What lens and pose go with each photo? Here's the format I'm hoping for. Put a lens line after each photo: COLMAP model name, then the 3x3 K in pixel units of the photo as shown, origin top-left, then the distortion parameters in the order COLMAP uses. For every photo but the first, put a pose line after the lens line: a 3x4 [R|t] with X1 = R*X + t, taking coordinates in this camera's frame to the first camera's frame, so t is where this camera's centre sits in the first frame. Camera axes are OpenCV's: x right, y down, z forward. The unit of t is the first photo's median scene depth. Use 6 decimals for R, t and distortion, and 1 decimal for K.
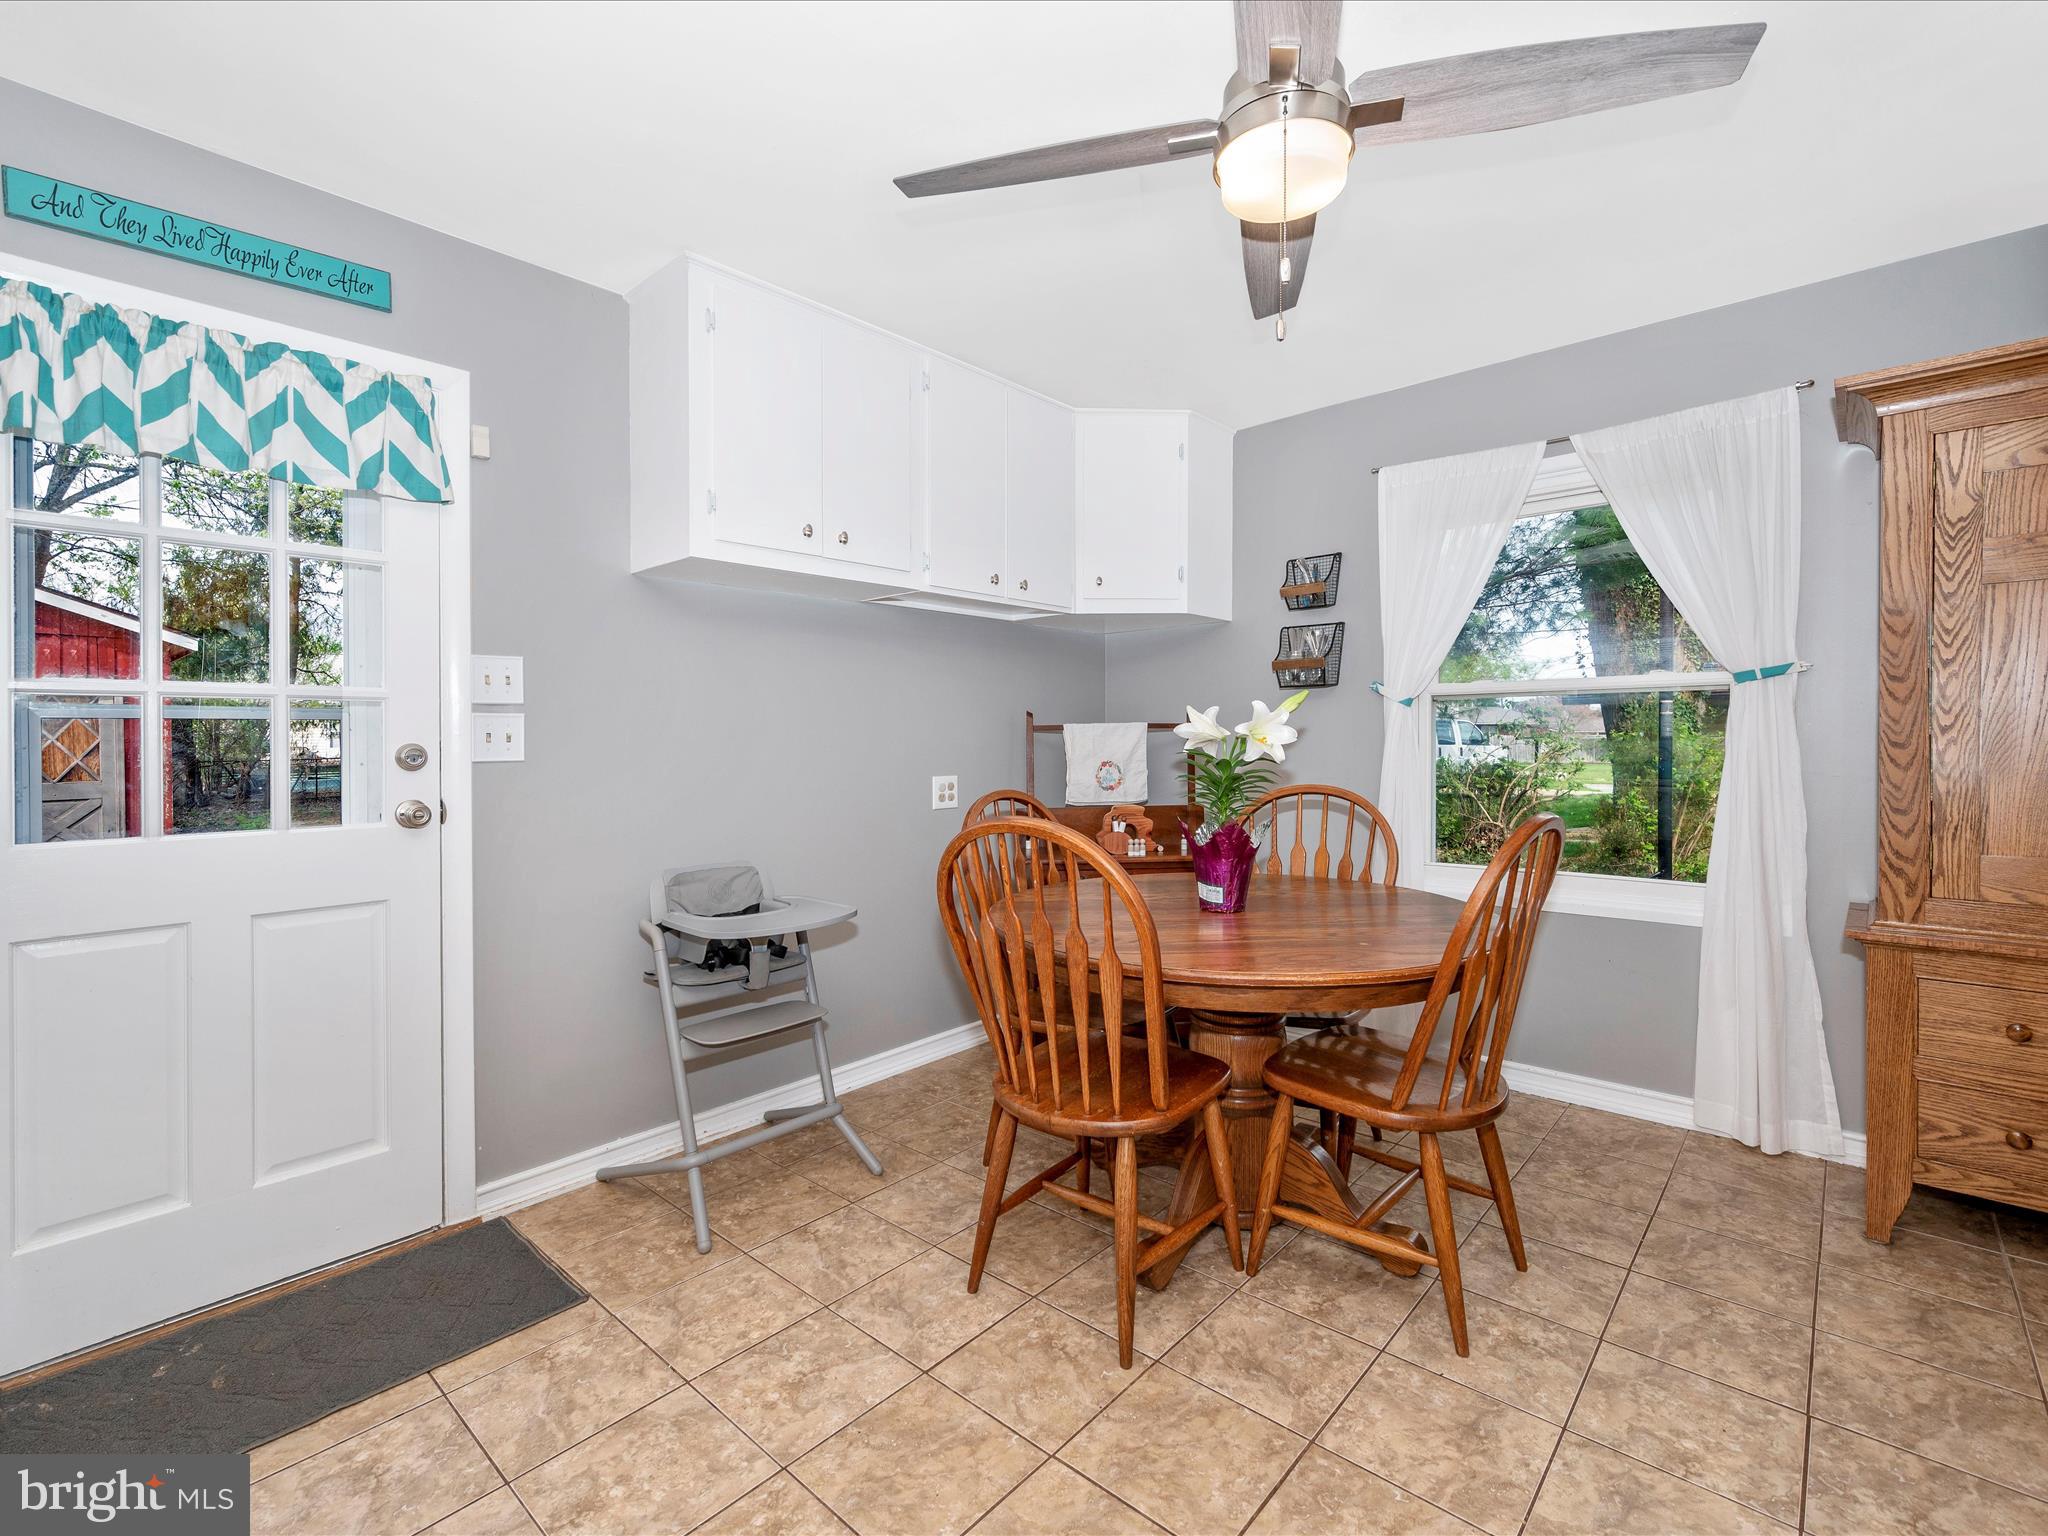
lens RADIAL K [[972.6, 0, 961.8], [0, 972.6, 766.8], [0, 0, 1]] dist [-0.000217, 0.000726]
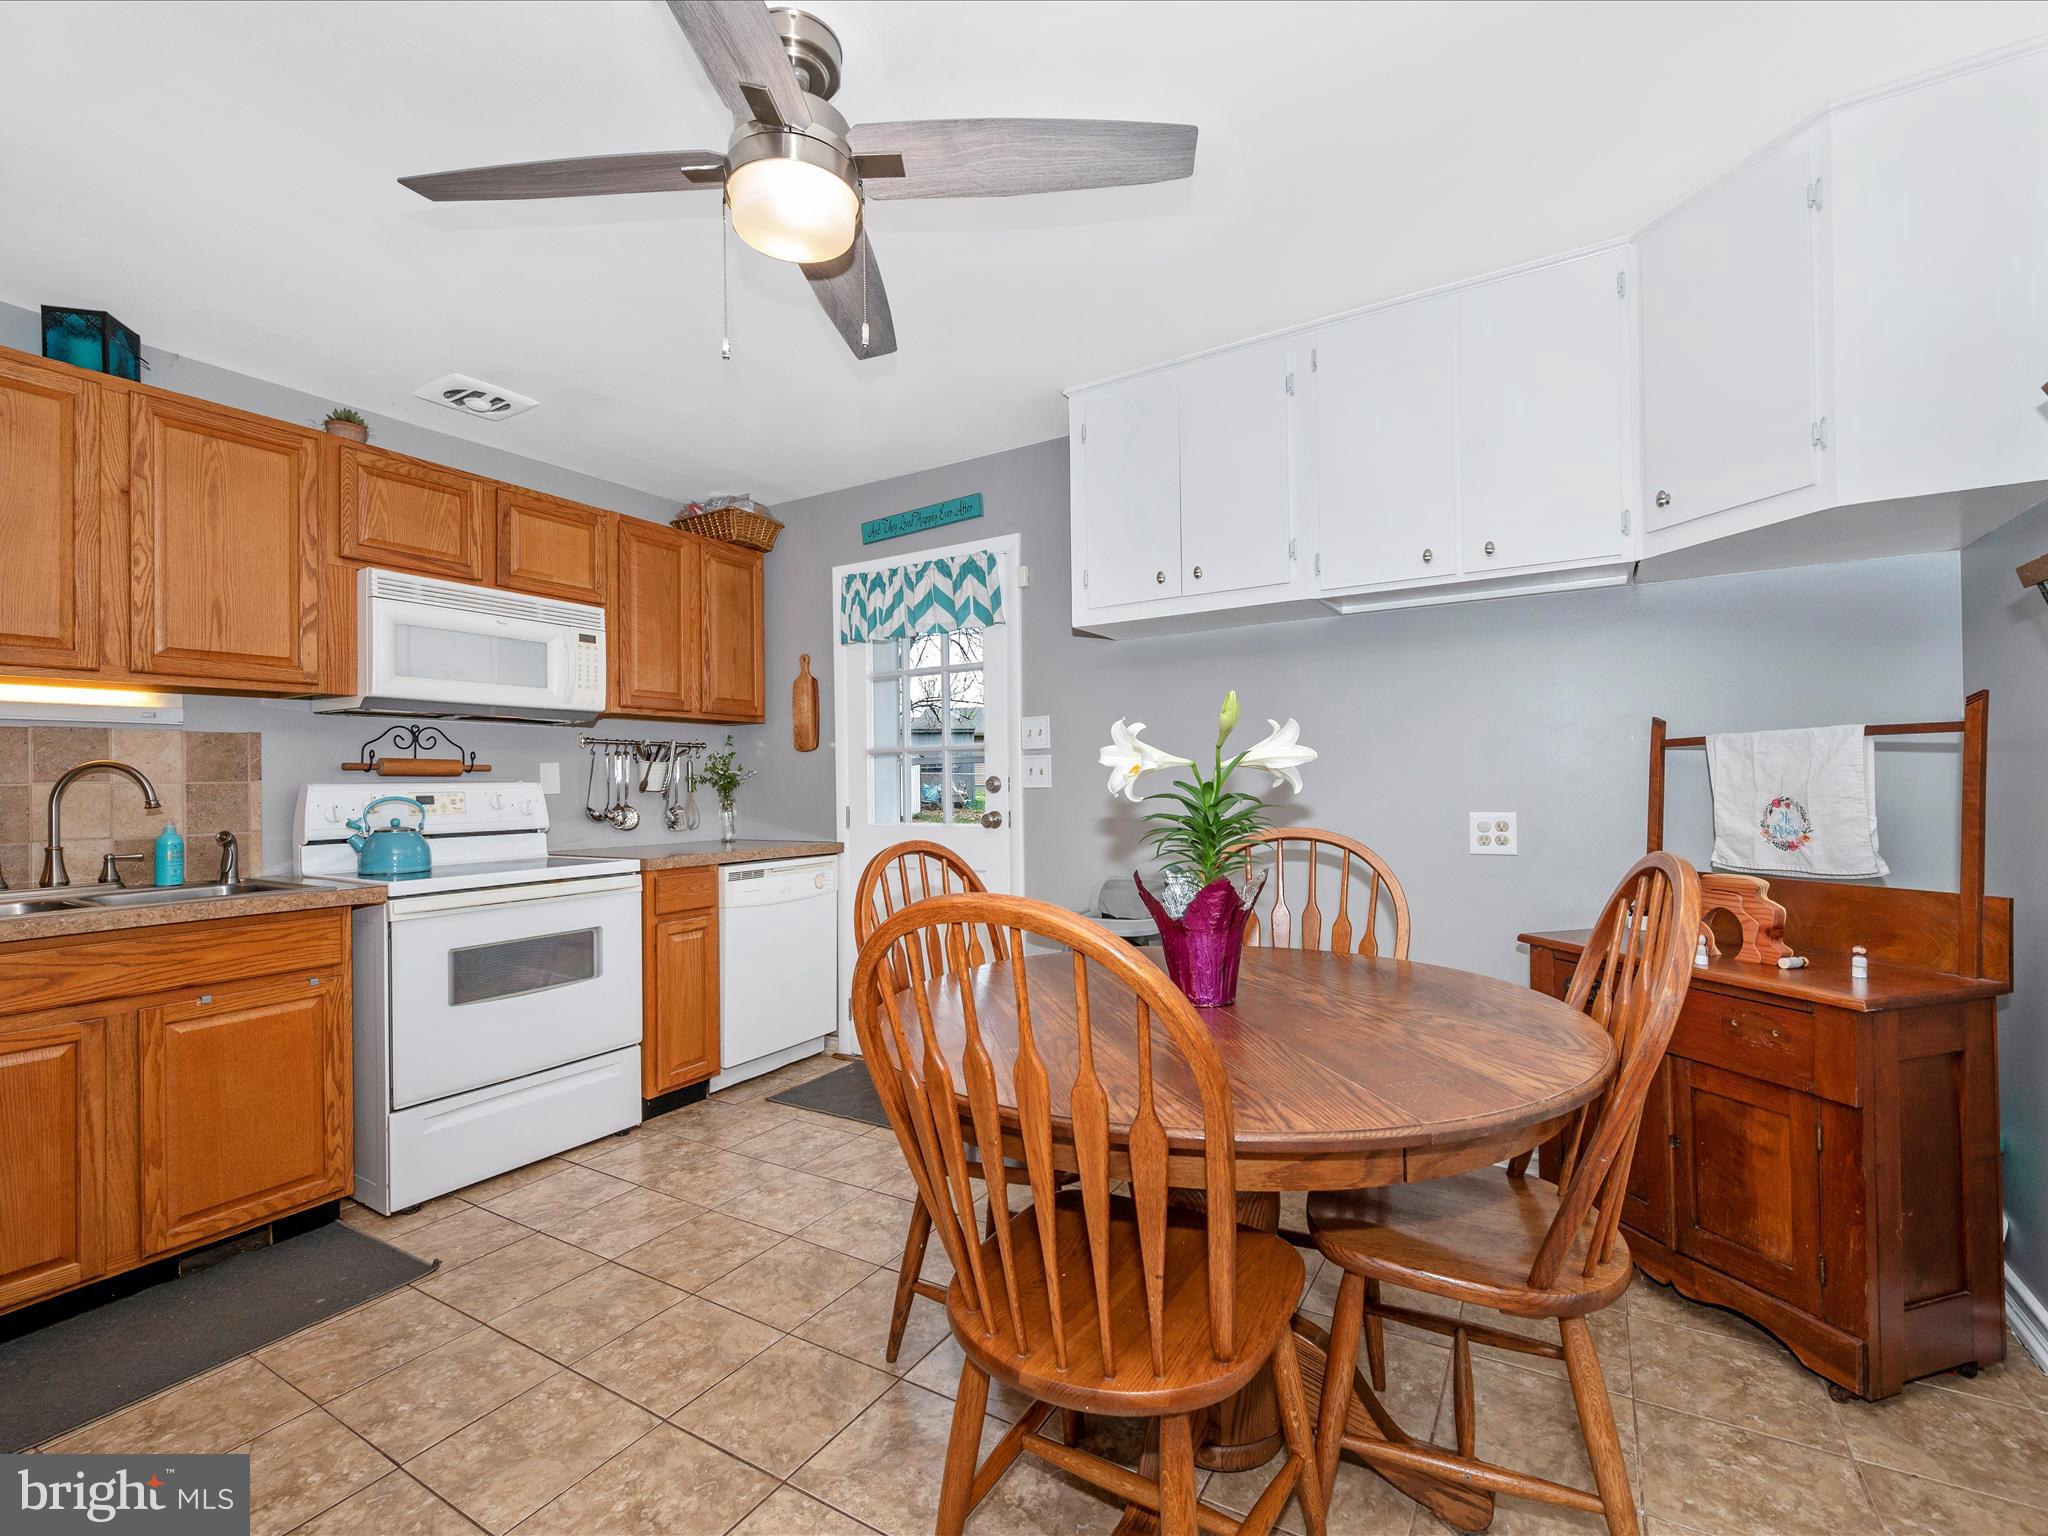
lens RADIAL K [[960.3, 0, 1023.4], [0, 960.3, 746.2], [0, 0, 1]] dist [0.000204, -0.000154]
pose [[0.174052, -0.036096, -0.984075, 1.088850], [-0.019889, 0.998995, -0.040161, -0.007104], [0.984536, 0.026563, 0.173159, 0.830016]]
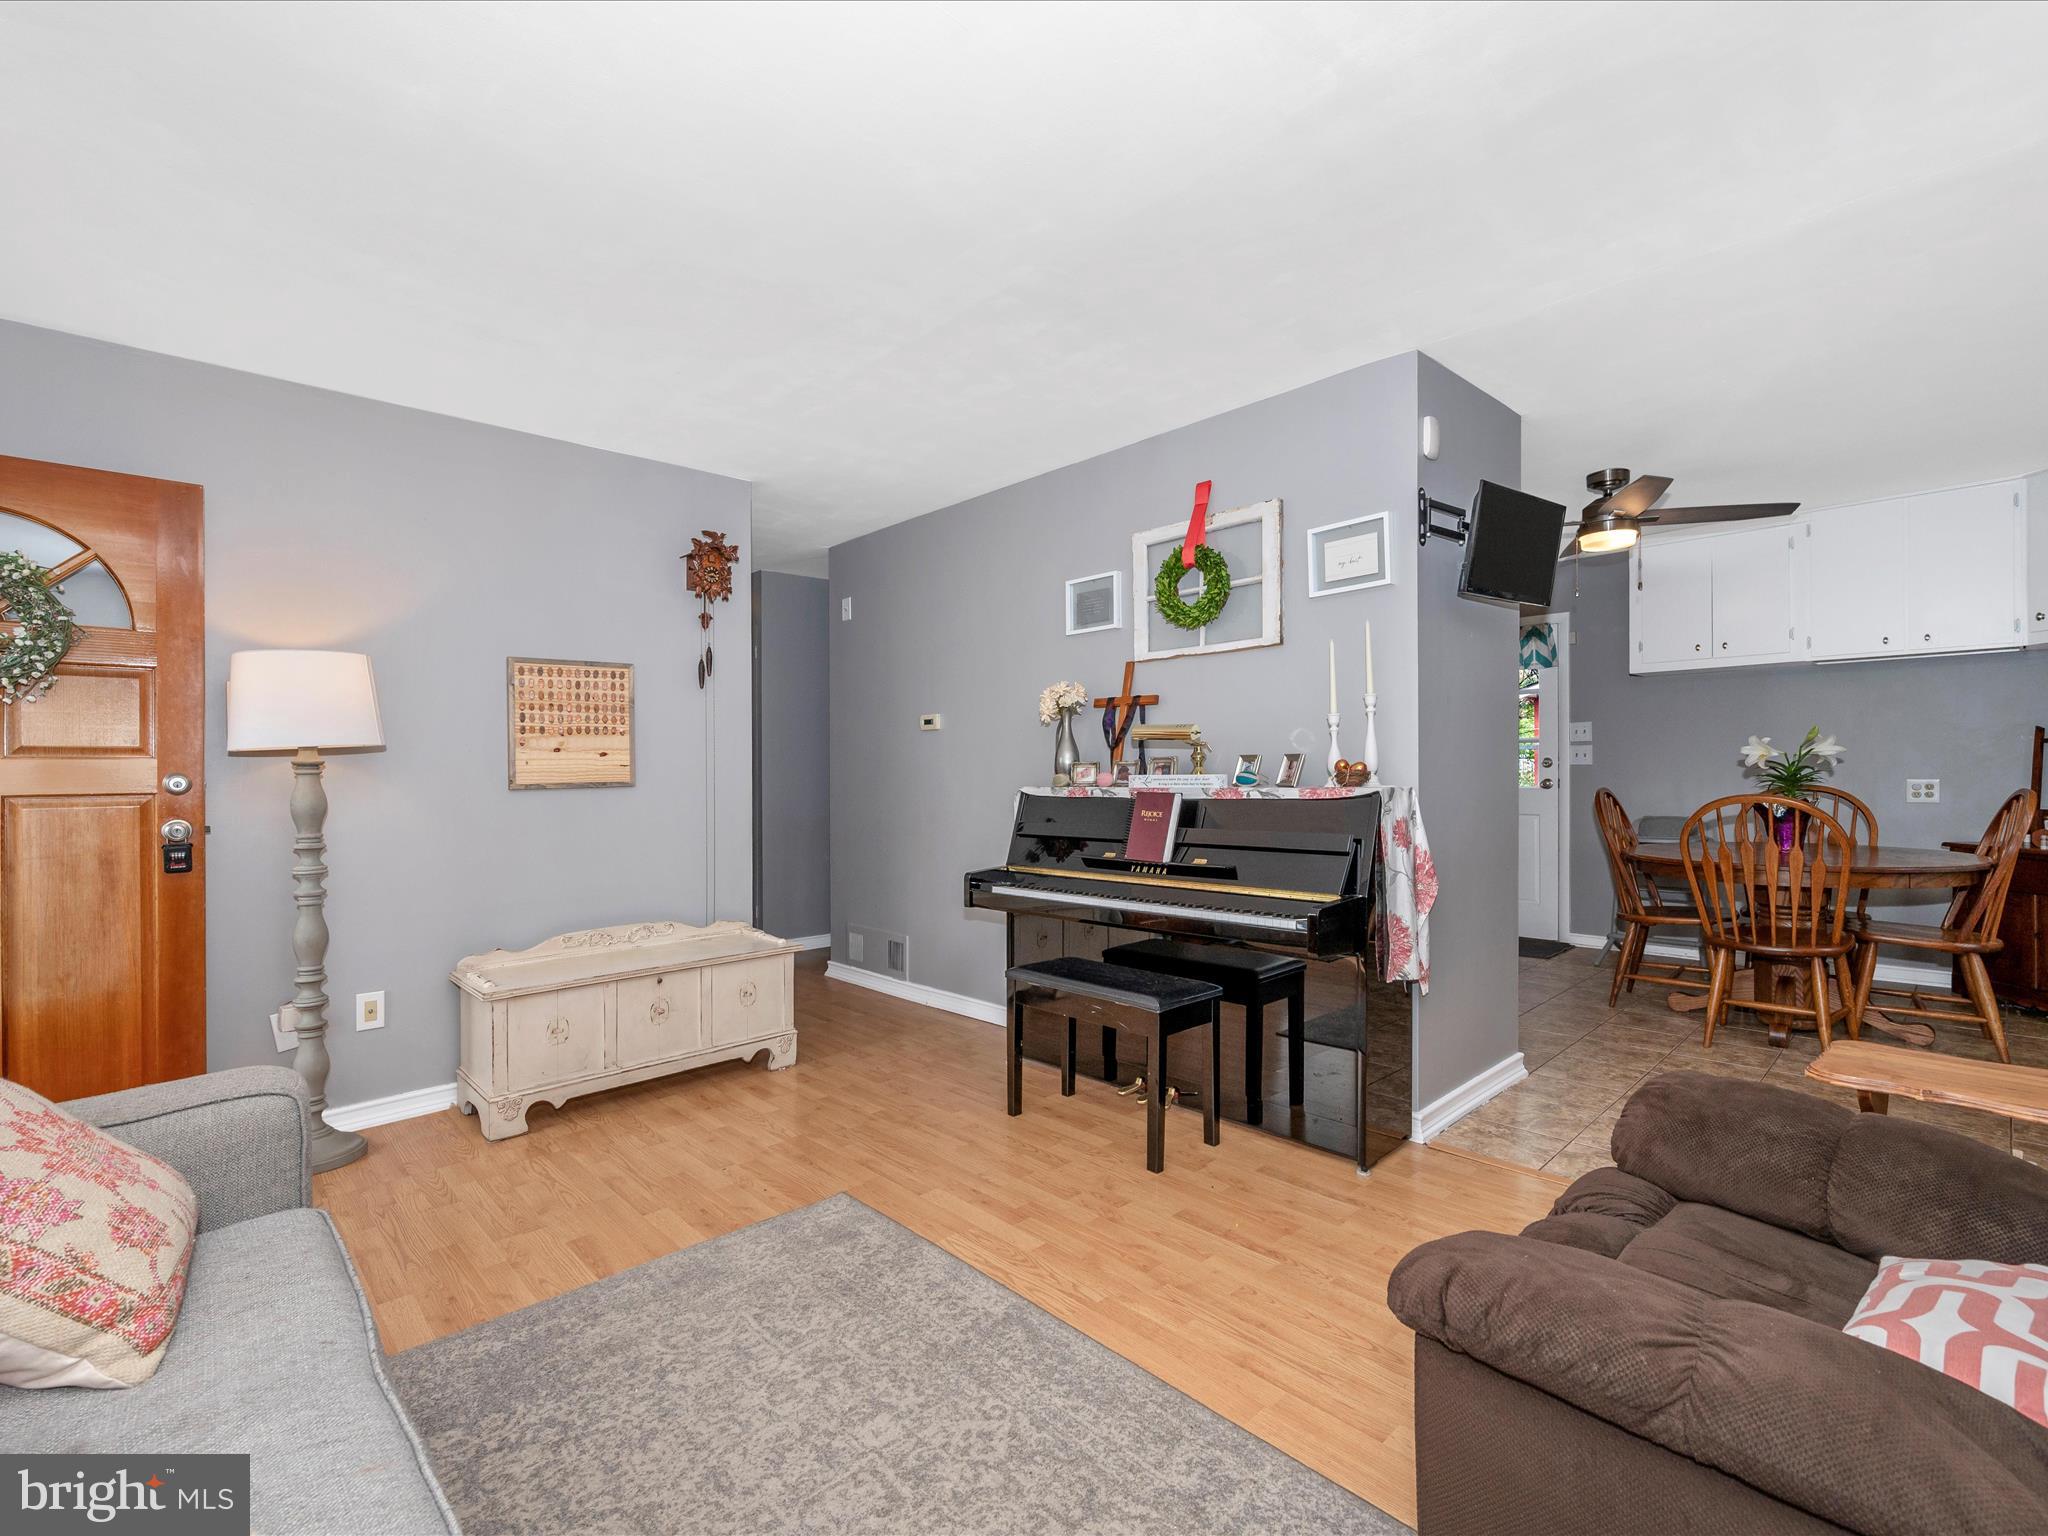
lens RADIAL K [[972.6, 0, 961.8], [0, 972.6, 766.8], [0, 0, 1]] dist [-0.000217, 0.000726]
pose [[-0.104706, 0.006042, -0.994485, 2.483510], [-0.028065, 0.999565, 0.009027, 0.029510], [0.994107, 0.028855, -0.104491, -0.365733]]
